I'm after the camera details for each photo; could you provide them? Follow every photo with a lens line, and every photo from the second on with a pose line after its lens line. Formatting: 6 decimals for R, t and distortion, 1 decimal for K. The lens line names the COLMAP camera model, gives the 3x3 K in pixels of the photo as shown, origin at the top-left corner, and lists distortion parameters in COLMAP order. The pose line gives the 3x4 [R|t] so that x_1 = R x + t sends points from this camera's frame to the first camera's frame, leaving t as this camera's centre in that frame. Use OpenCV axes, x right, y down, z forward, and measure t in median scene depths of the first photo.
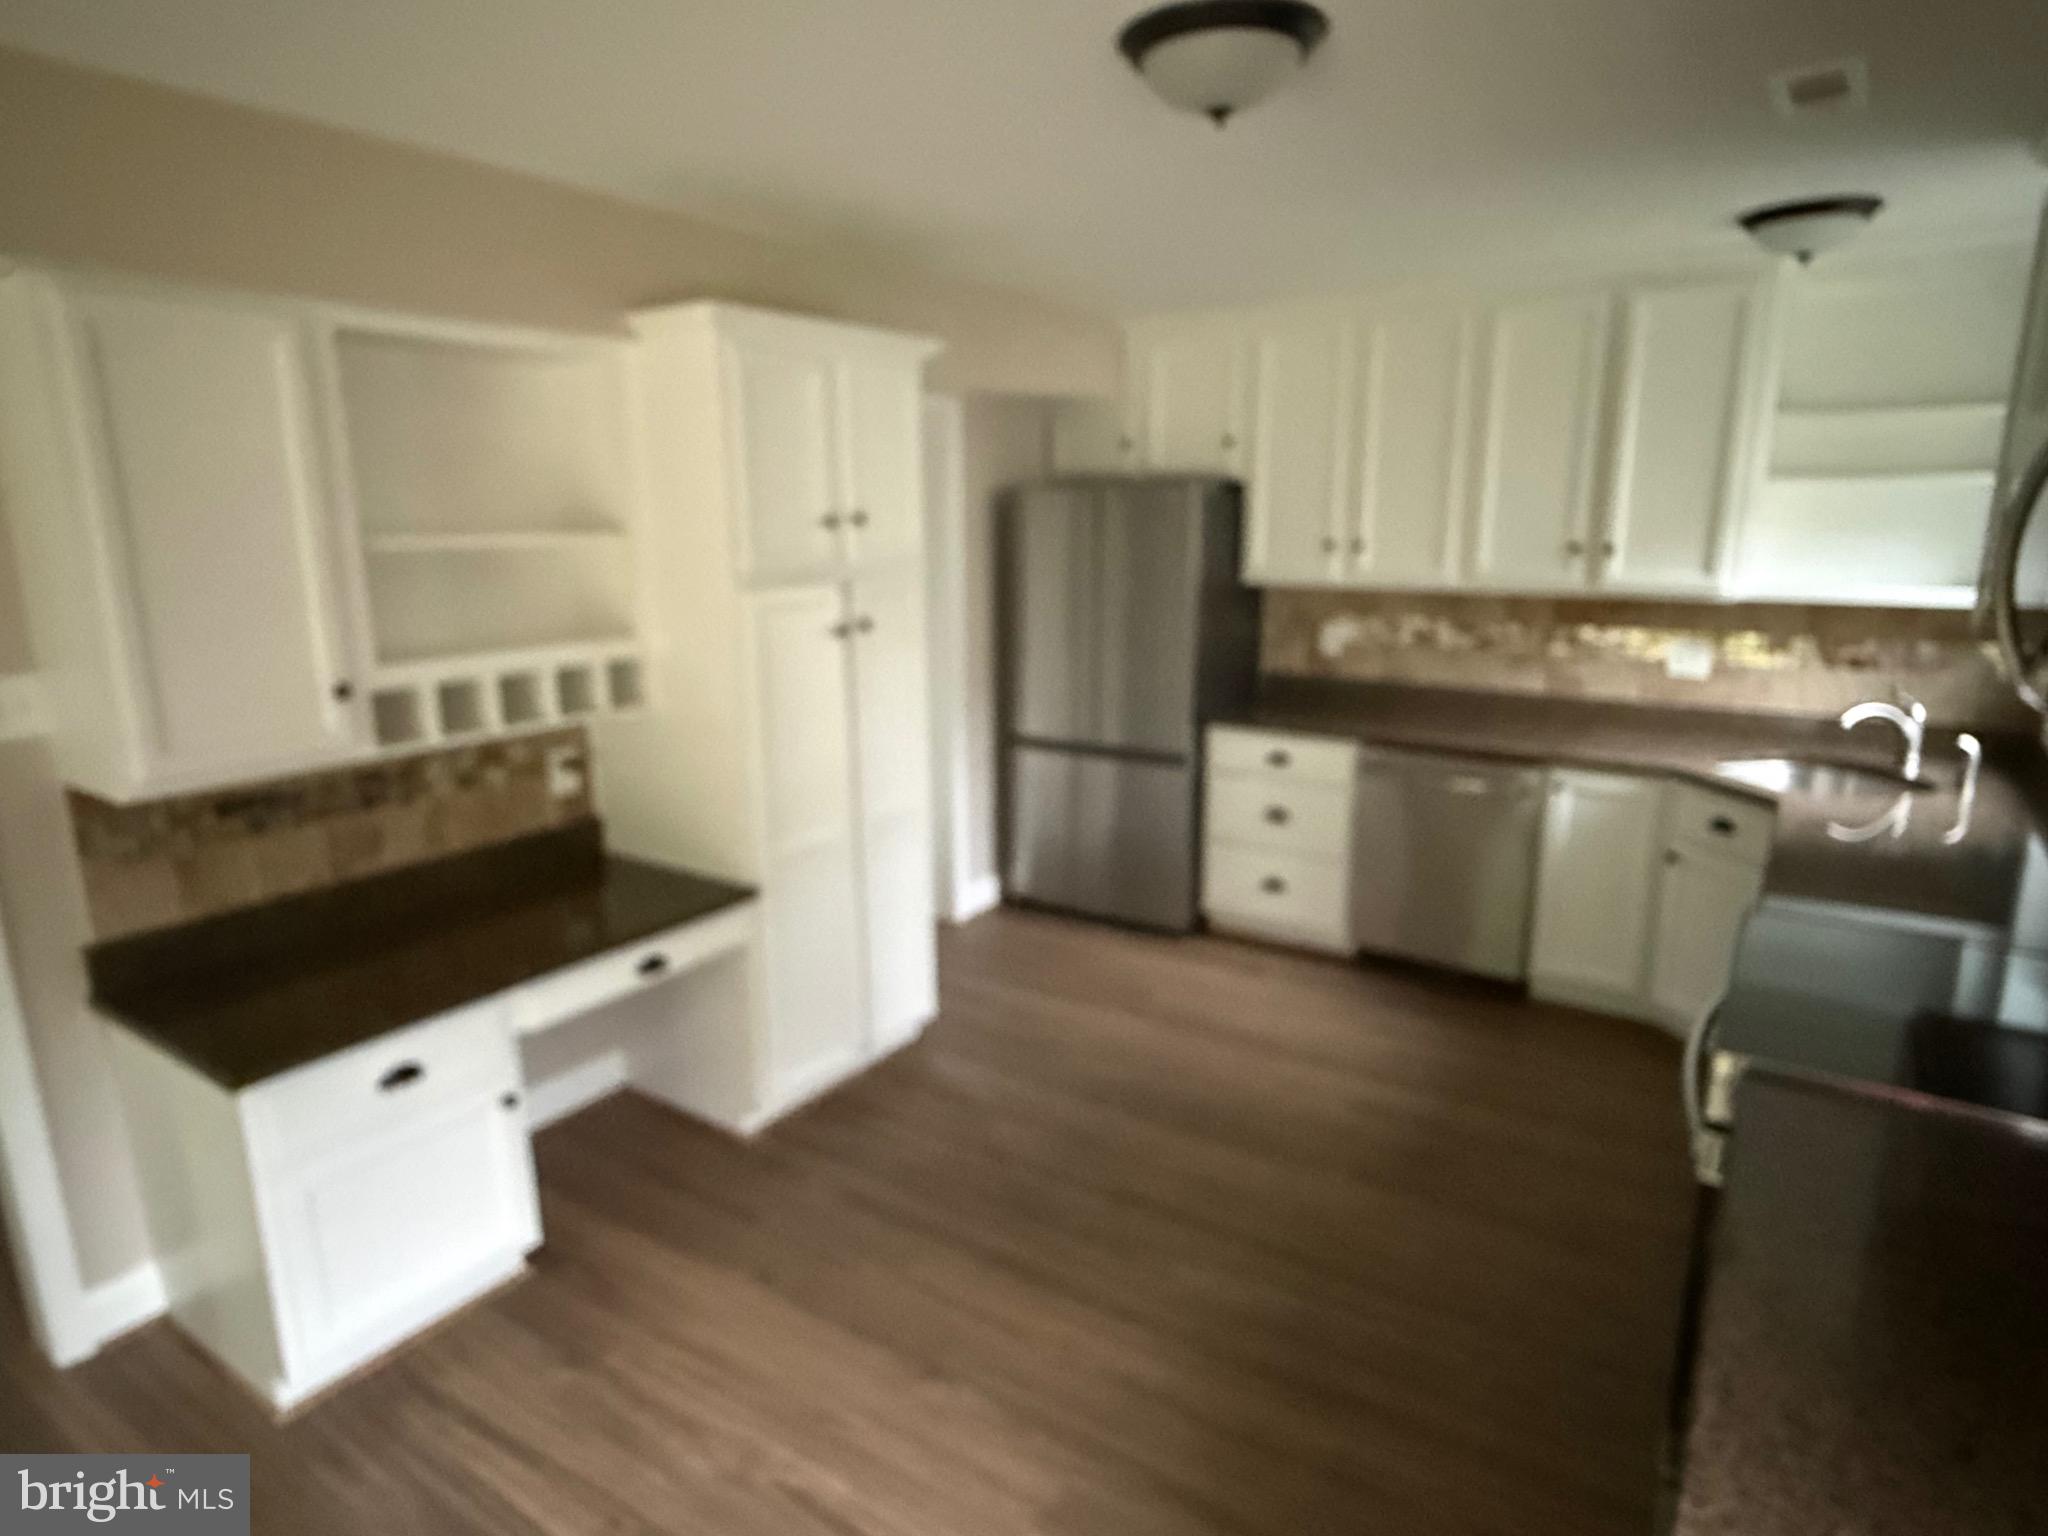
lens RADIAL K [[1180.5, 0, 1004.7], [0, 1180.5, 764.9], [0, 0, 1]] dist [0.004857, -0.003603]
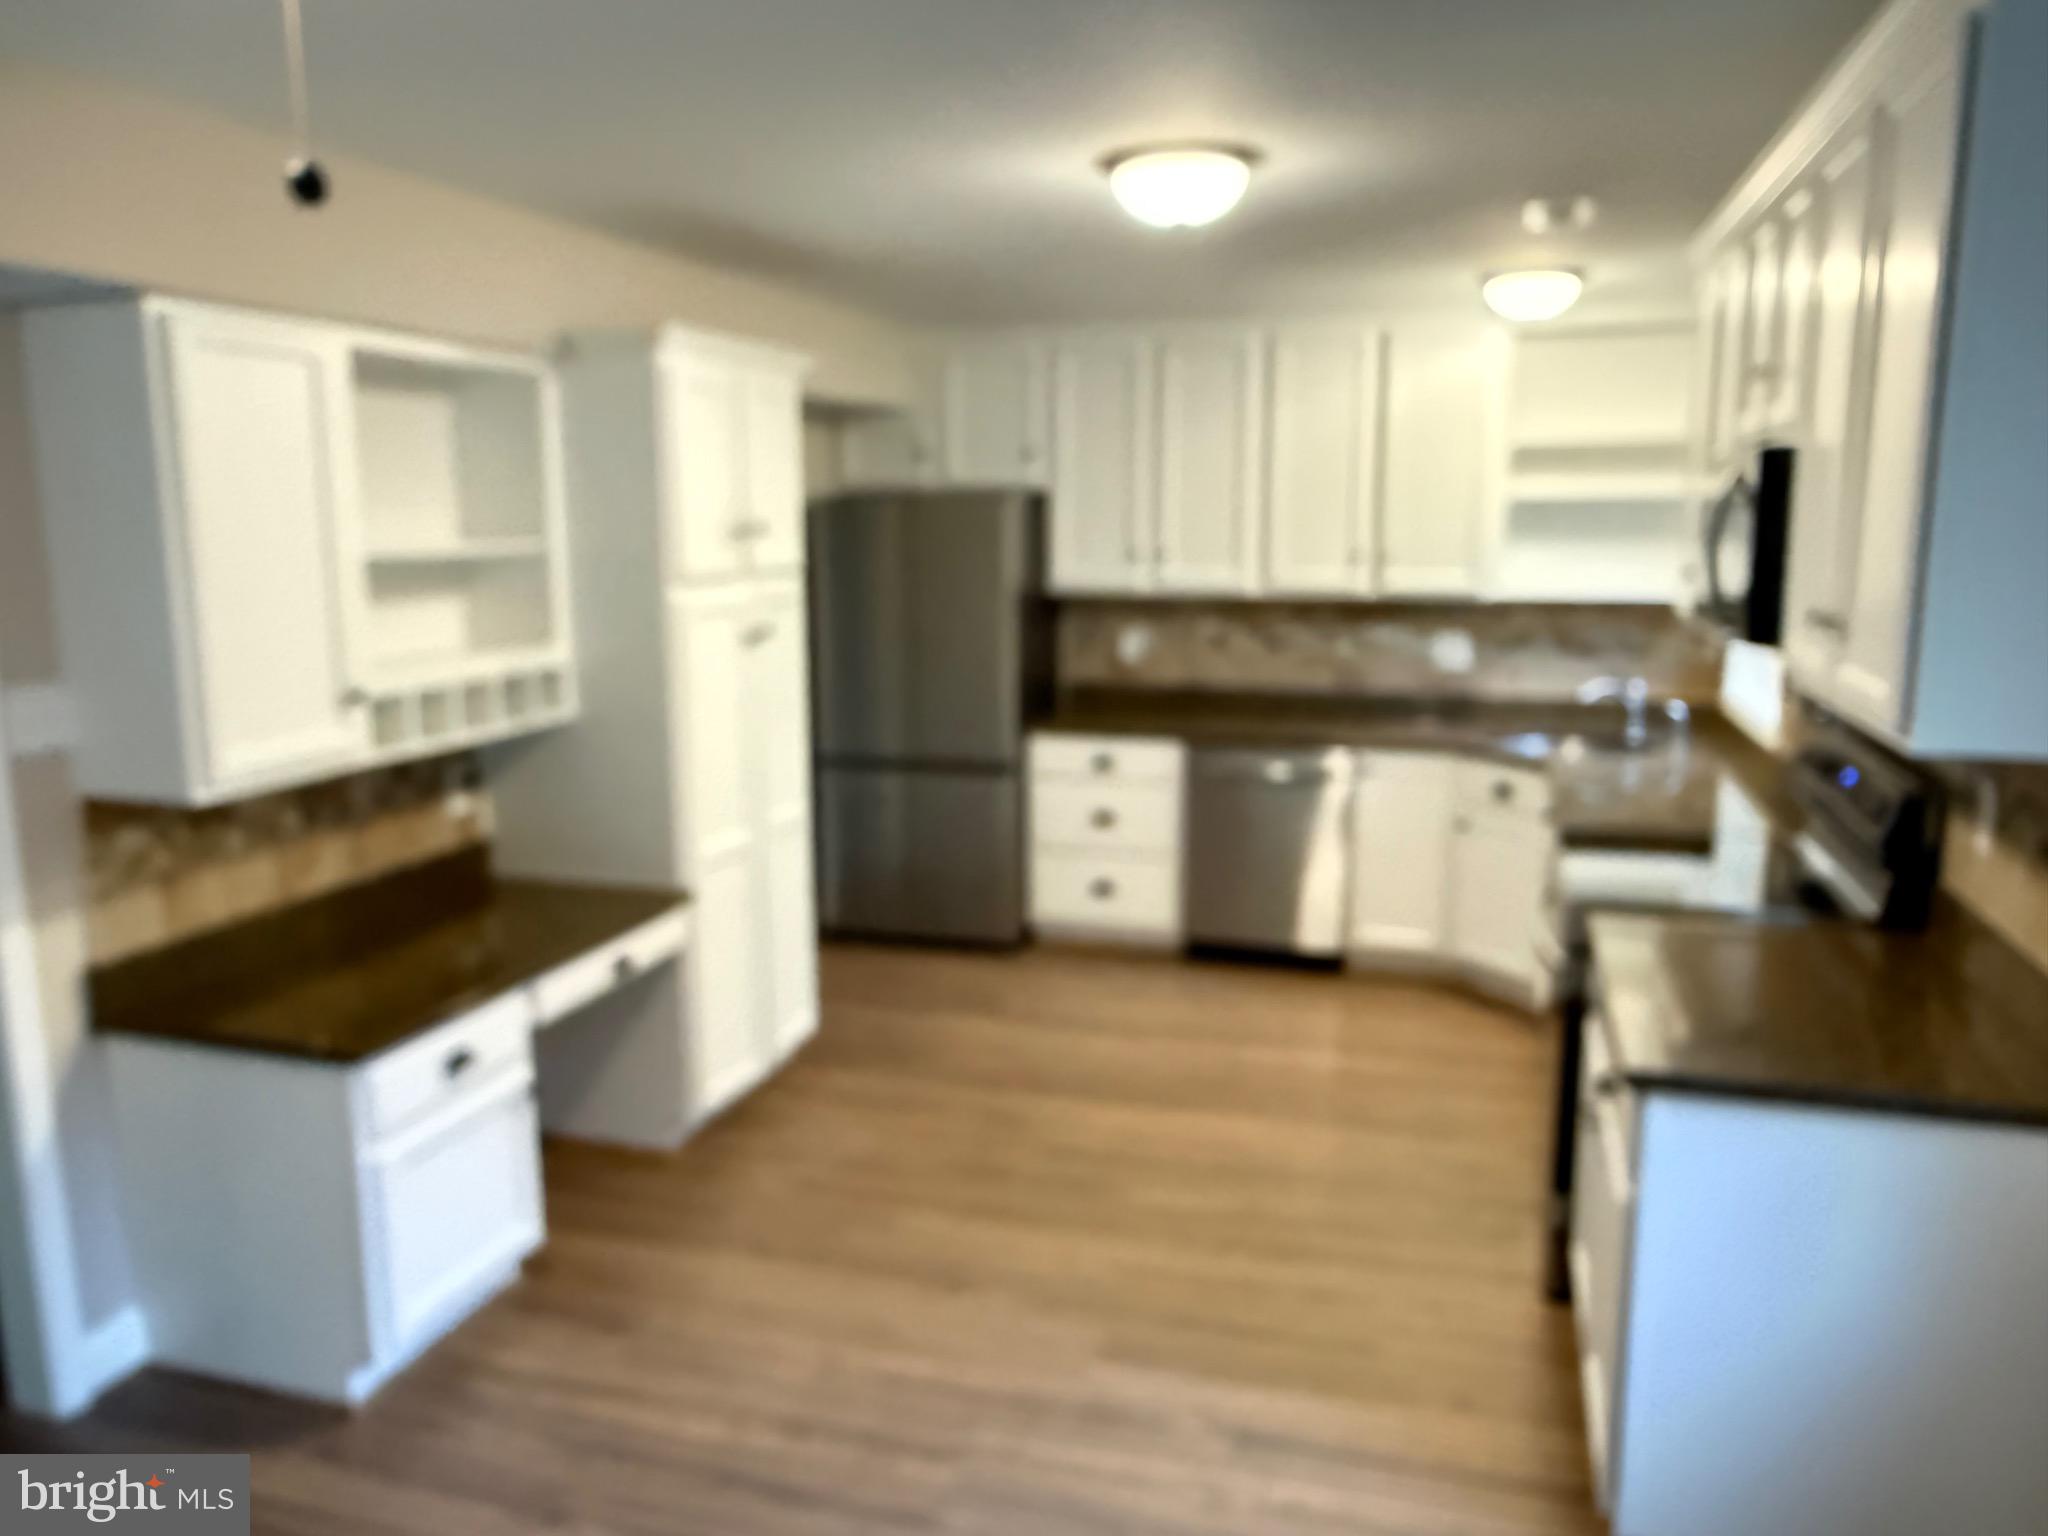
lens RADIAL K [[1497.6, 0, 986.1], [0, 1497.6, 783.6], [0, 0, 1]] dist [0.016768, -0.009542]
pose [[0.960507, -0.049127, 0.273885, -0.301722], [0.060008, 0.997701, -0.031488, 0.065344], [-0.271708, 0.046680, 0.961247, -0.295576]]
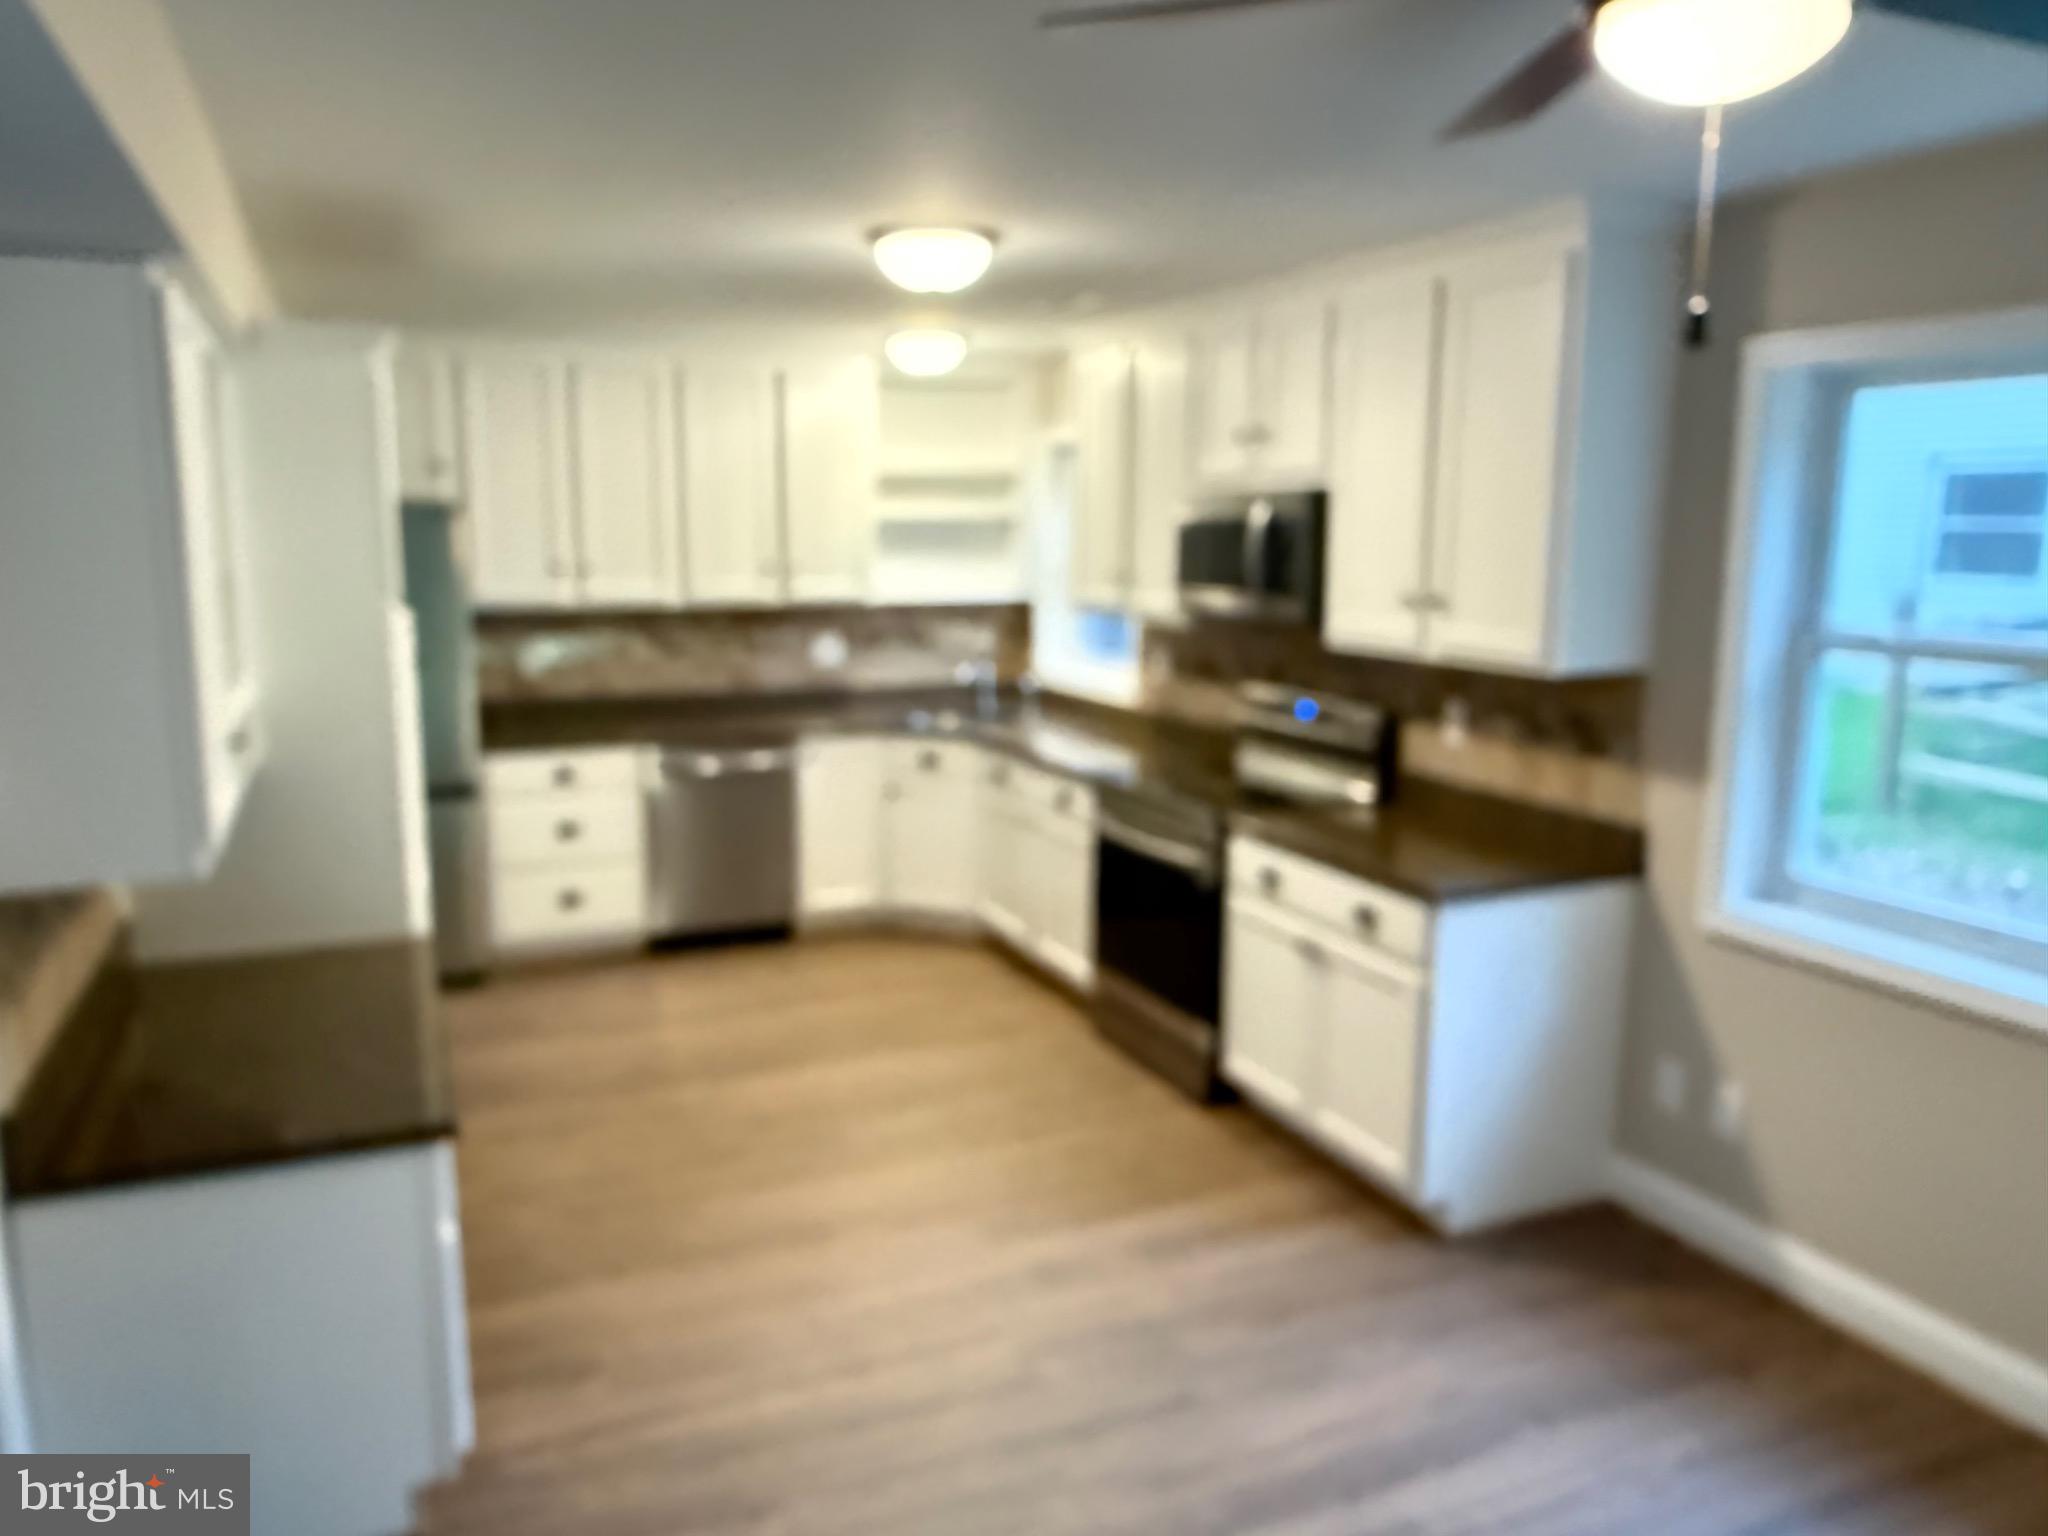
lens RADIAL K [[1497.6, 0, 1017.5], [0, 1497.6, 777.1], [0, 0, 1]] dist [0.016768, -0.009542]
pose [[0.530432, -0.132489, 0.837310, -0.893646], [0.176333, 0.983352, 0.043892, 0.012478], [-0.829186, 0.124364, 0.544963, -0.050302]]
